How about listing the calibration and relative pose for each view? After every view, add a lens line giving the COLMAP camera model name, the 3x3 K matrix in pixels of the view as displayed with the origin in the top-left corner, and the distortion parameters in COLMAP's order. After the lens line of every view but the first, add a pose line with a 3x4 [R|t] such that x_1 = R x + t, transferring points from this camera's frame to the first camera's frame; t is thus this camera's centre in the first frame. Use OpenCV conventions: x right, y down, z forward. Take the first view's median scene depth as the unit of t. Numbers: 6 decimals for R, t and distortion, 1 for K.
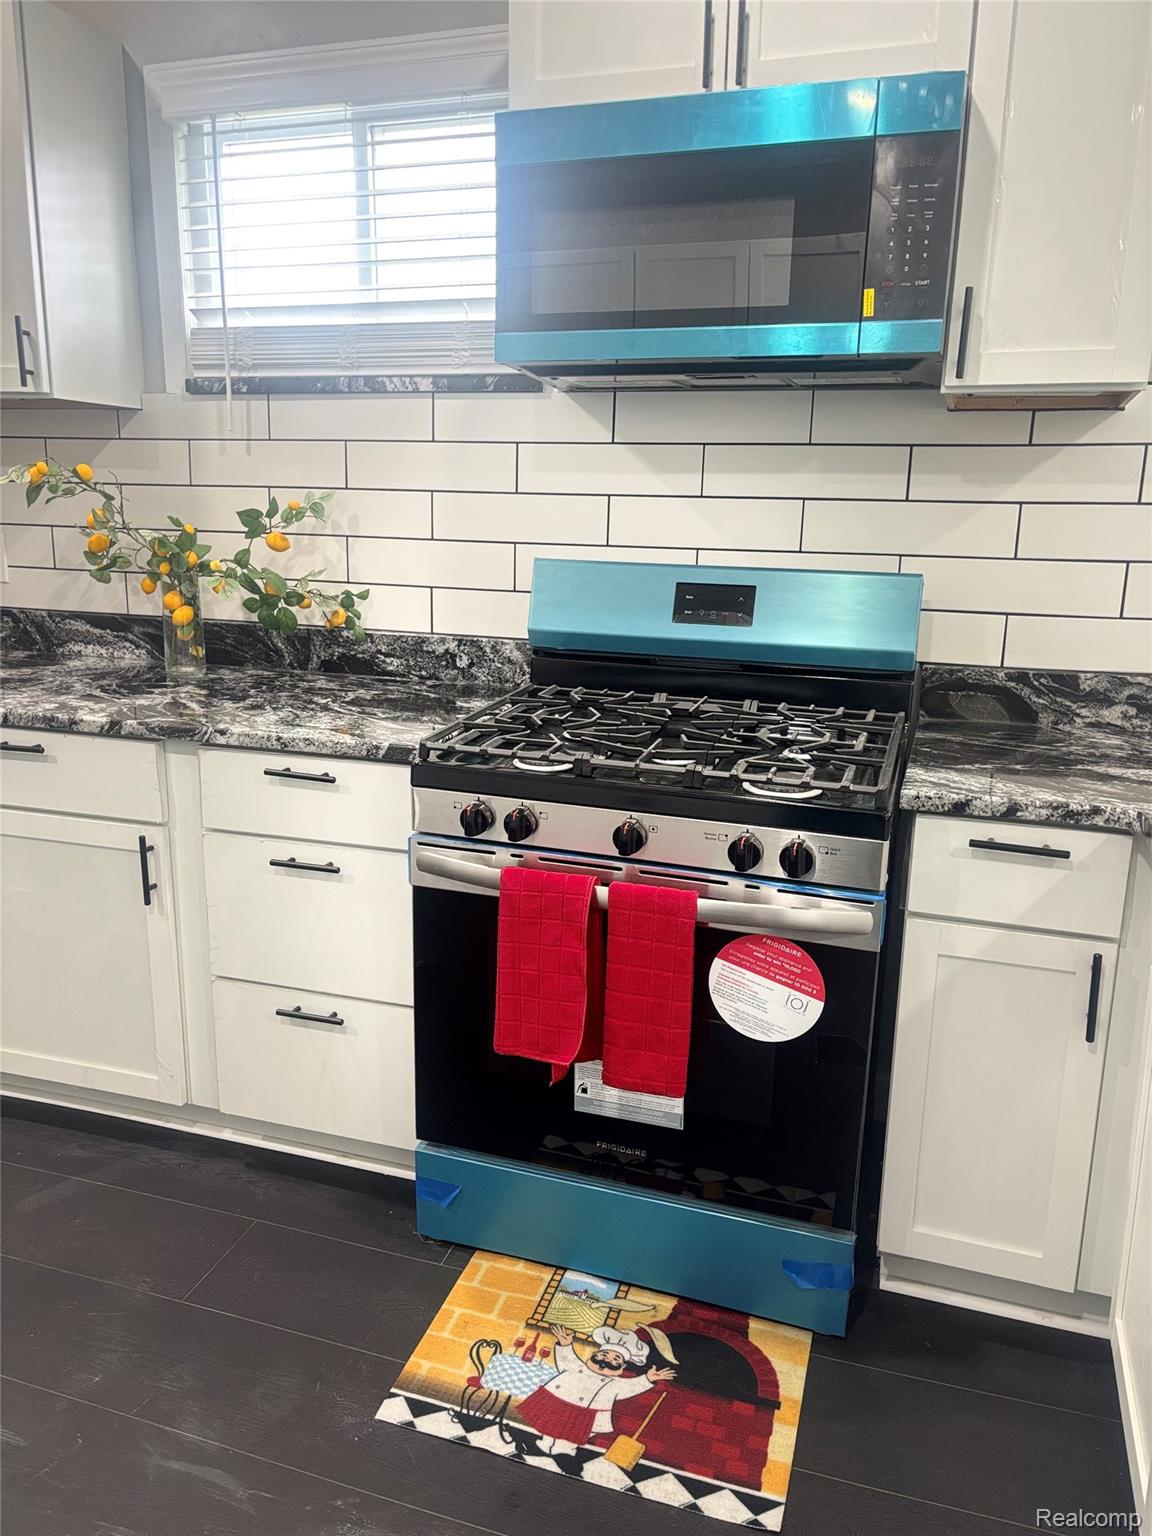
lens RADIAL K [[1139.2, 0, 575.8], [0, 1139.2, 774.9], [0, 0, 1]] dist [0.009793, 0.002602]
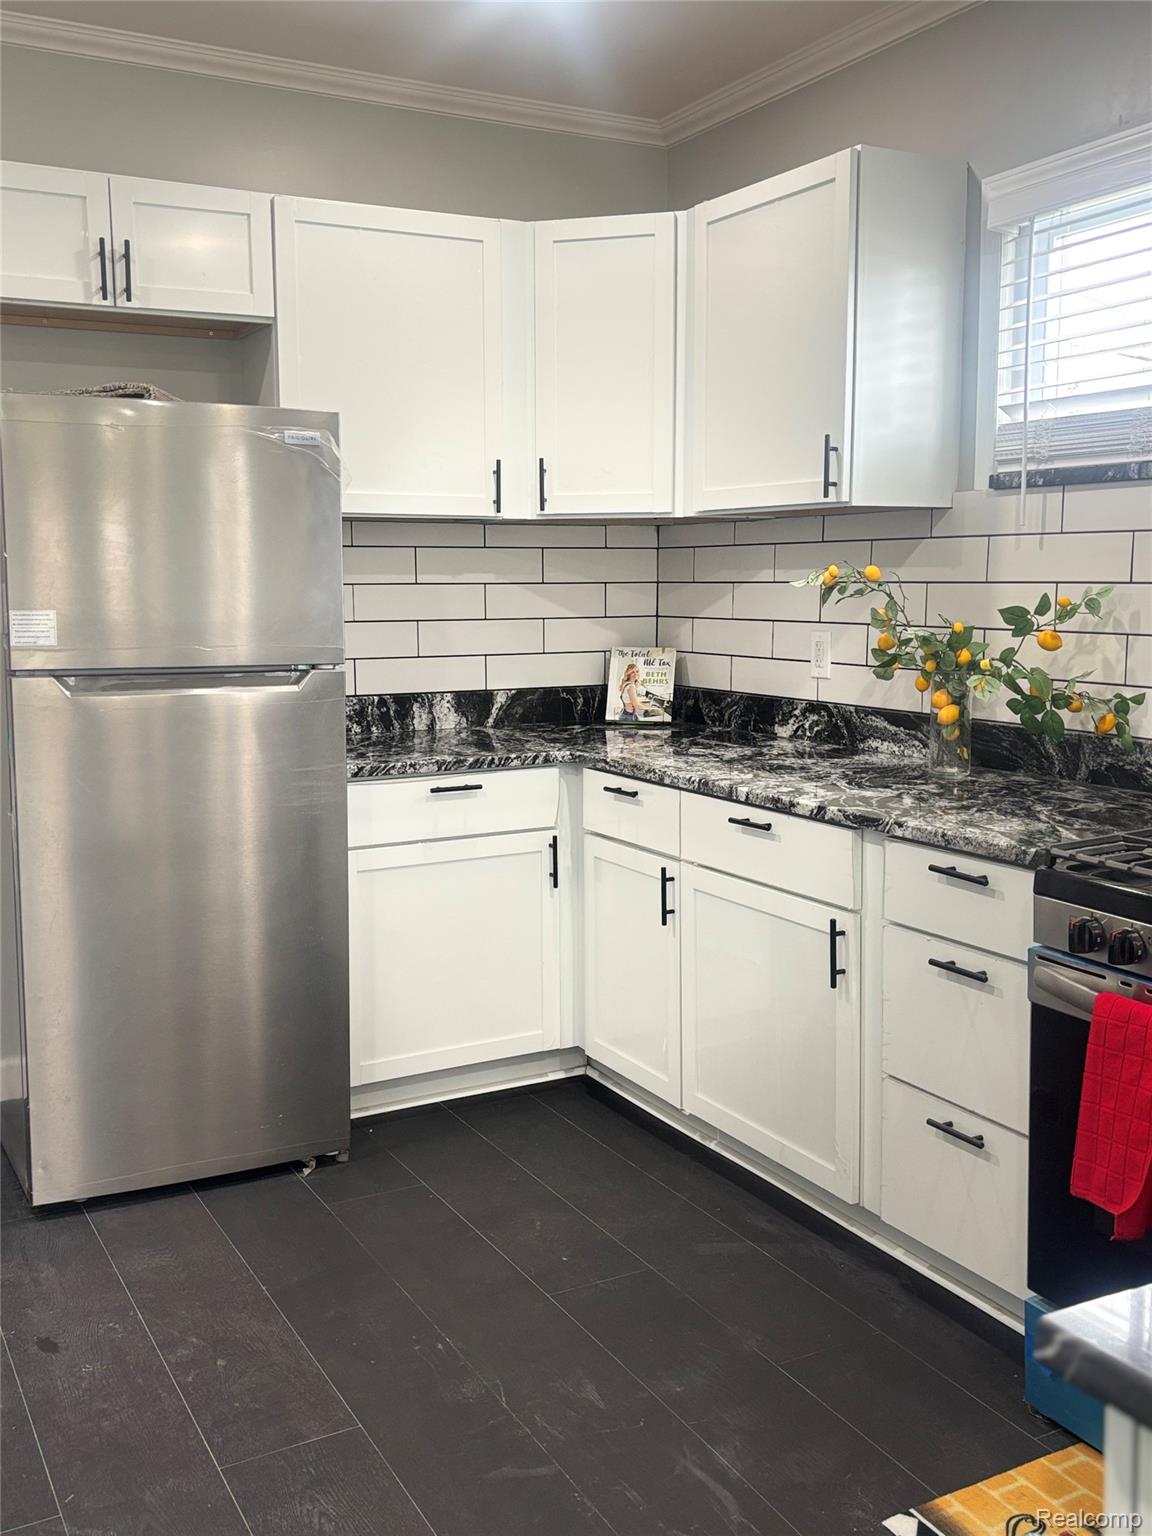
lens RADIAL K [[1462.3, 0, 576.0], [0, 1462.3, 768.0], [0, 0, 1]] dist [-0.006339, -0.016484]
pose [[0.717842, 0.065618, -0.693107, 0.298029], [-0.144437, 0.987924, -0.056063, 0.021462], [0.681059, 0.140355, 0.718651, -0.105711]]
